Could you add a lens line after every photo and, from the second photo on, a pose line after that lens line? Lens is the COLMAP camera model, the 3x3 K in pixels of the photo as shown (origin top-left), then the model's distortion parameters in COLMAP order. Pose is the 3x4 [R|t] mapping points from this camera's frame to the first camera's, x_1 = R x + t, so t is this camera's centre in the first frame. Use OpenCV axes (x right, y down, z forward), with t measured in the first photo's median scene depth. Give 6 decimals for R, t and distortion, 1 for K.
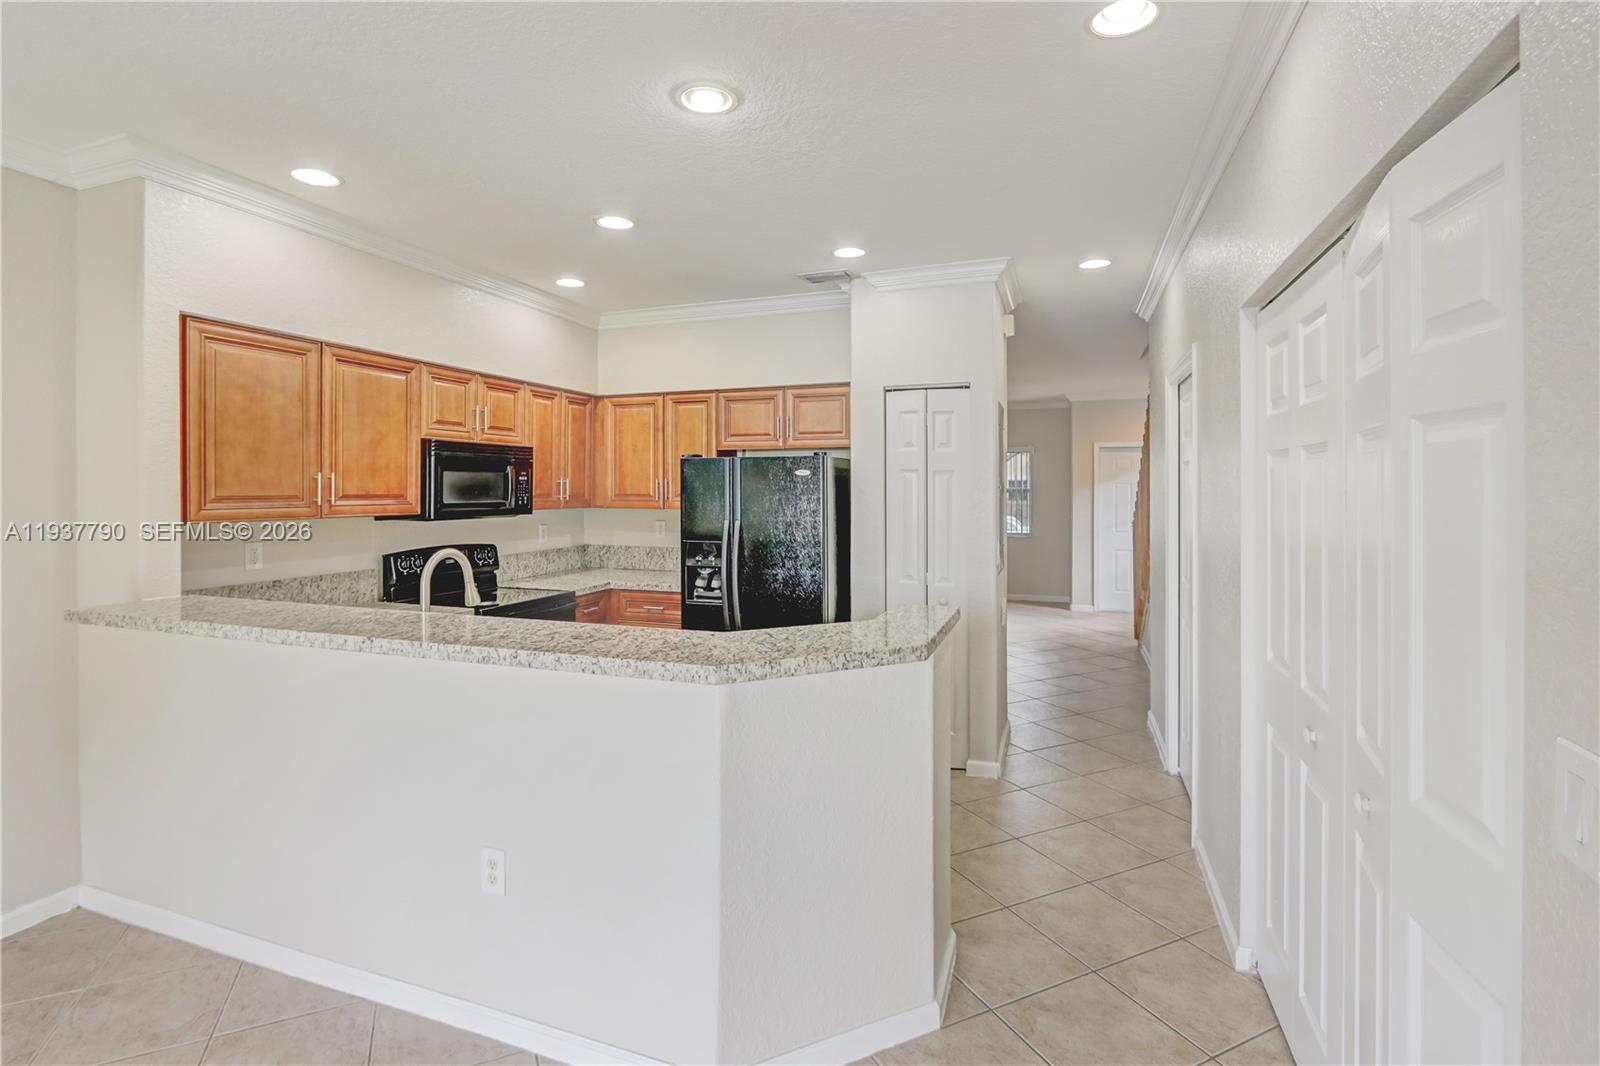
lens RADIAL K [[750.5, 0, 786.3], [0, 750.5, 485.6], [0, 0, 1]] dist [-0.013009, 0.000302]
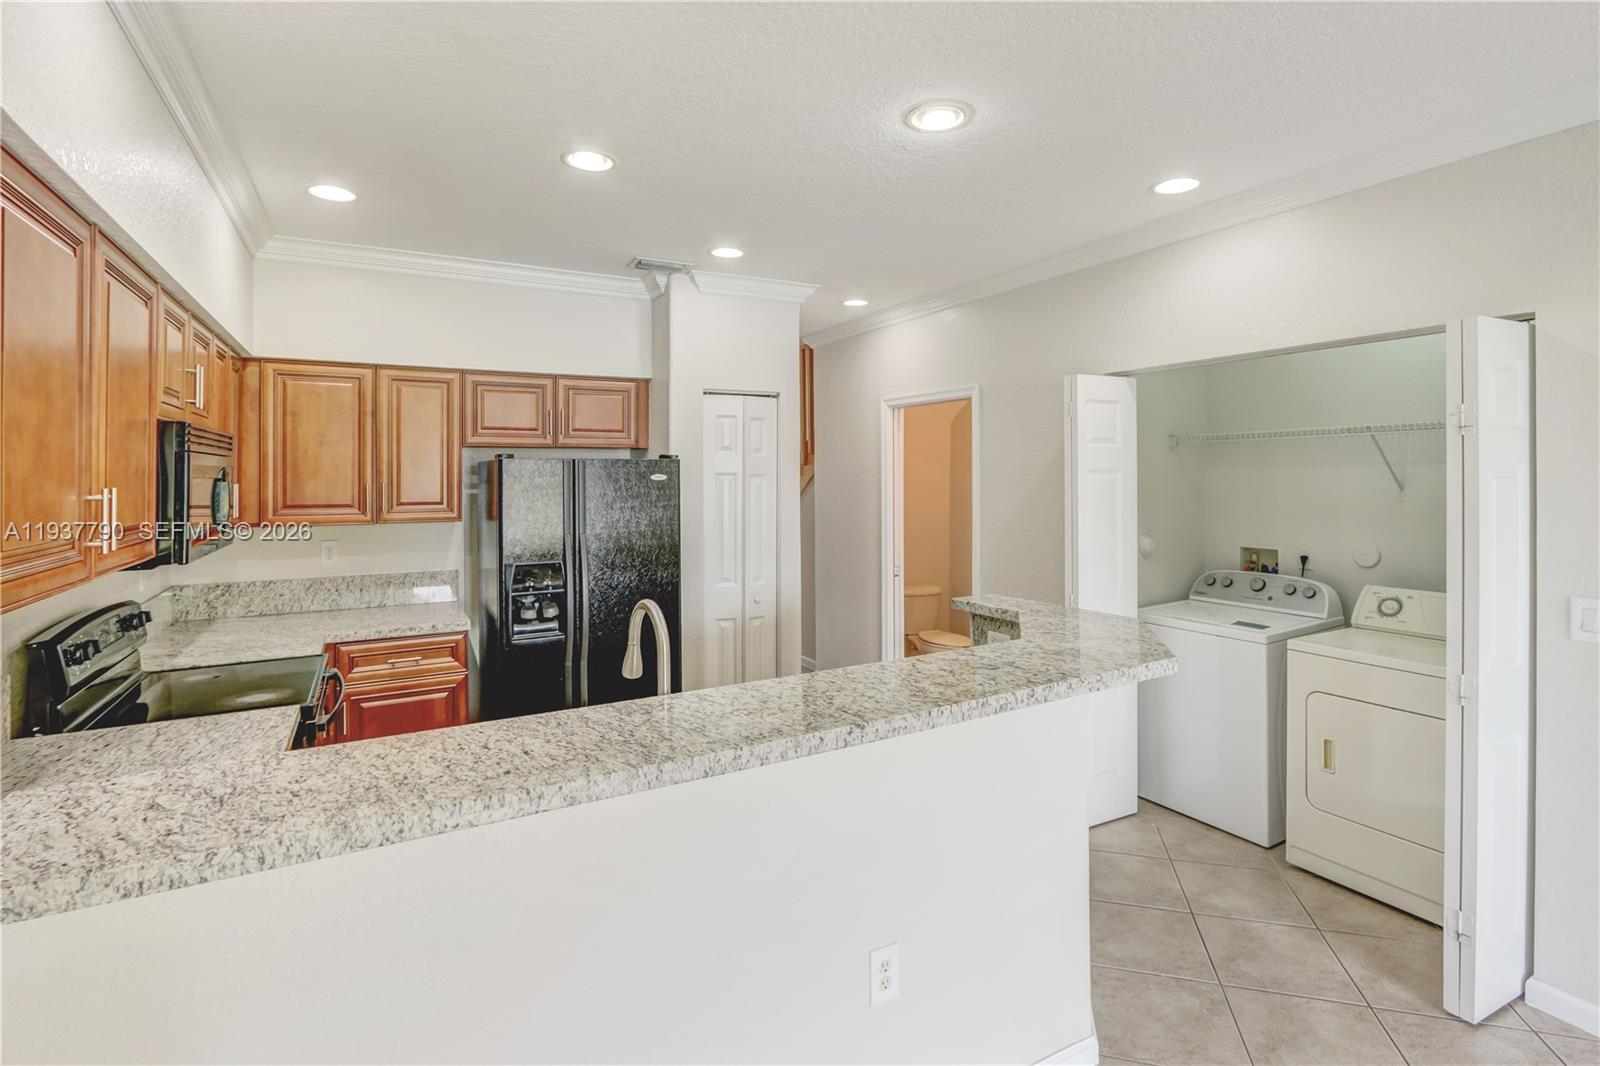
lens RADIAL K [[750.5, 0, 781.3], [0, 750.5, 481.4], [0, 0, 1]] dist [-0.013009, 0.000302]
pose [[0.664691, -0.007555, 0.747080, -0.552835], [0.003069, 0.999968, 0.007382, -0.018240], [-0.747112, -0.002614, 0.664693, 0.274410]]
